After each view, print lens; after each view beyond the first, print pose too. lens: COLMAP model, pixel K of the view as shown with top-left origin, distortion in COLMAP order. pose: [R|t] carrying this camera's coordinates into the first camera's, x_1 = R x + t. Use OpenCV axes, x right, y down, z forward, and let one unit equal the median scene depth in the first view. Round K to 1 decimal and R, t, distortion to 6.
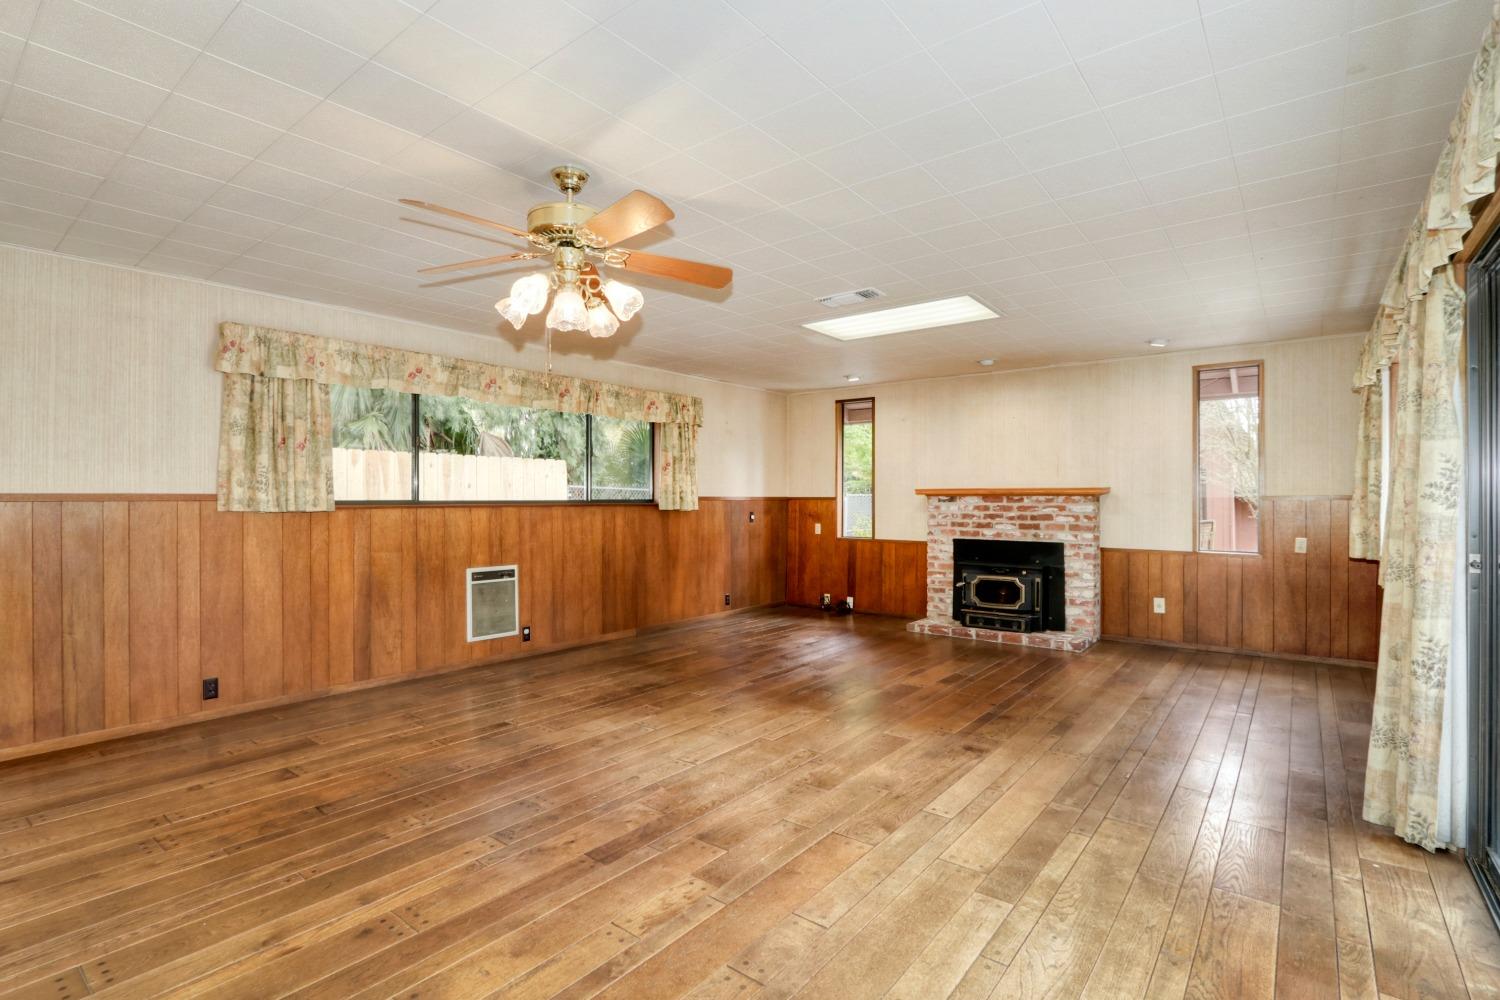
lens RADIAL K [[711.0, 0, 754.7], [0, 711.0, 493.9], [0, 0, 1]] dist [-0.019445, 0.002820]
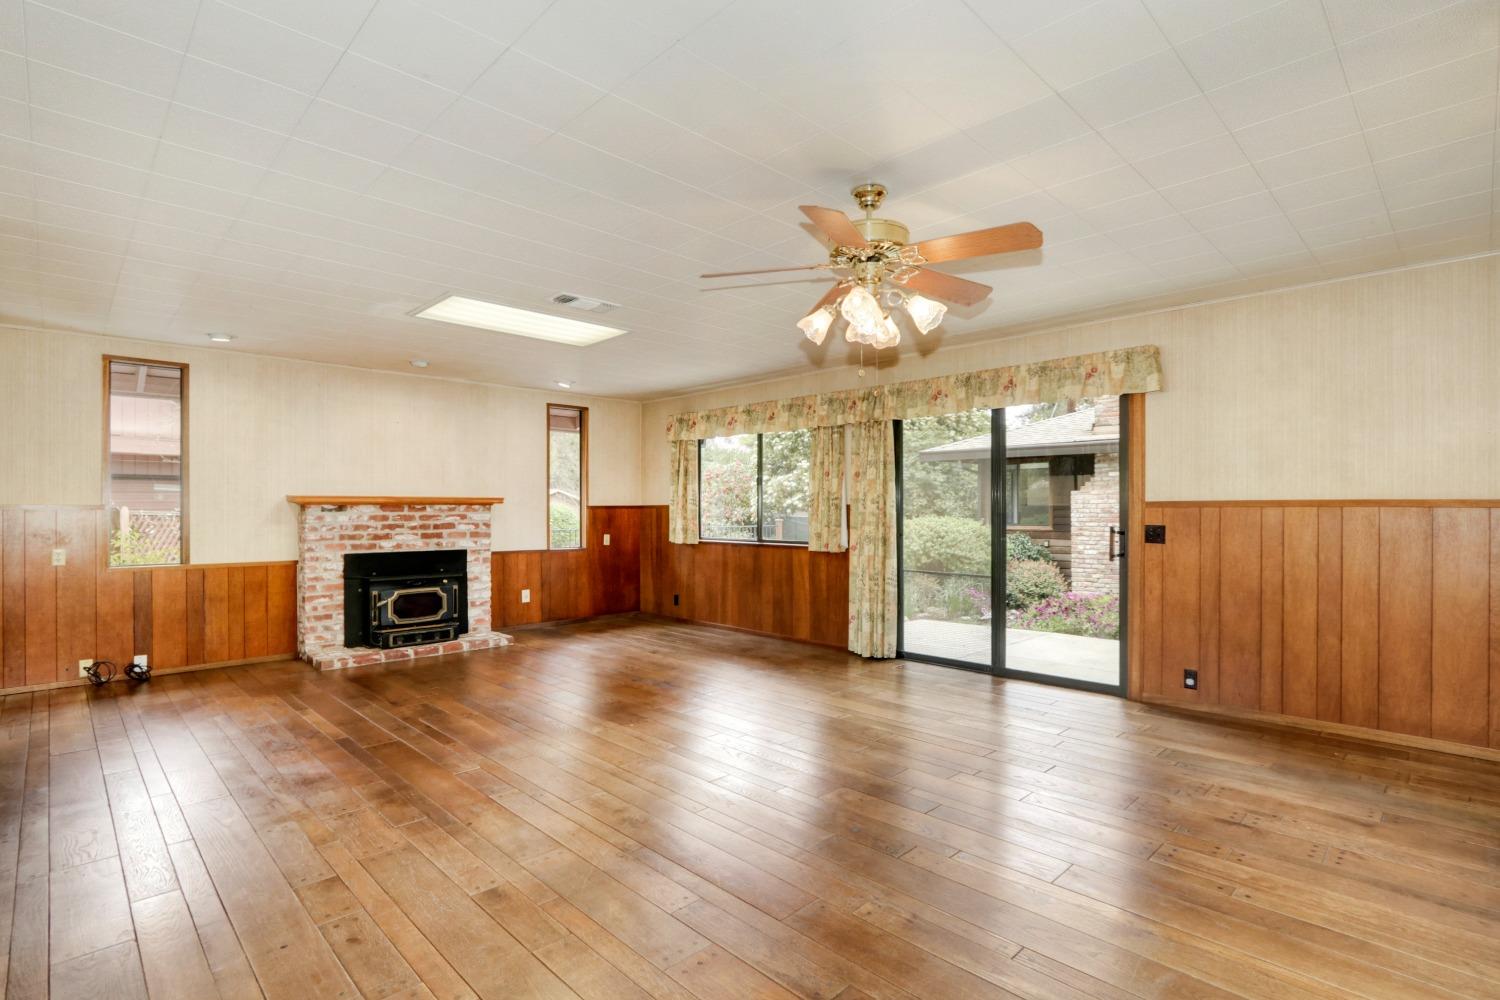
lens RADIAL K [[711.0, 0, 752.8], [0, 711.0, 510.1], [0, 0, 1]] dist [-0.019445, 0.002820]
pose [[0.138582, -0.004154, 0.990342, -0.532685], [-0.006898, 0.999963, 0.005159, 0.001912], [-0.990327, -0.007546, 0.138549, 0.416123]]
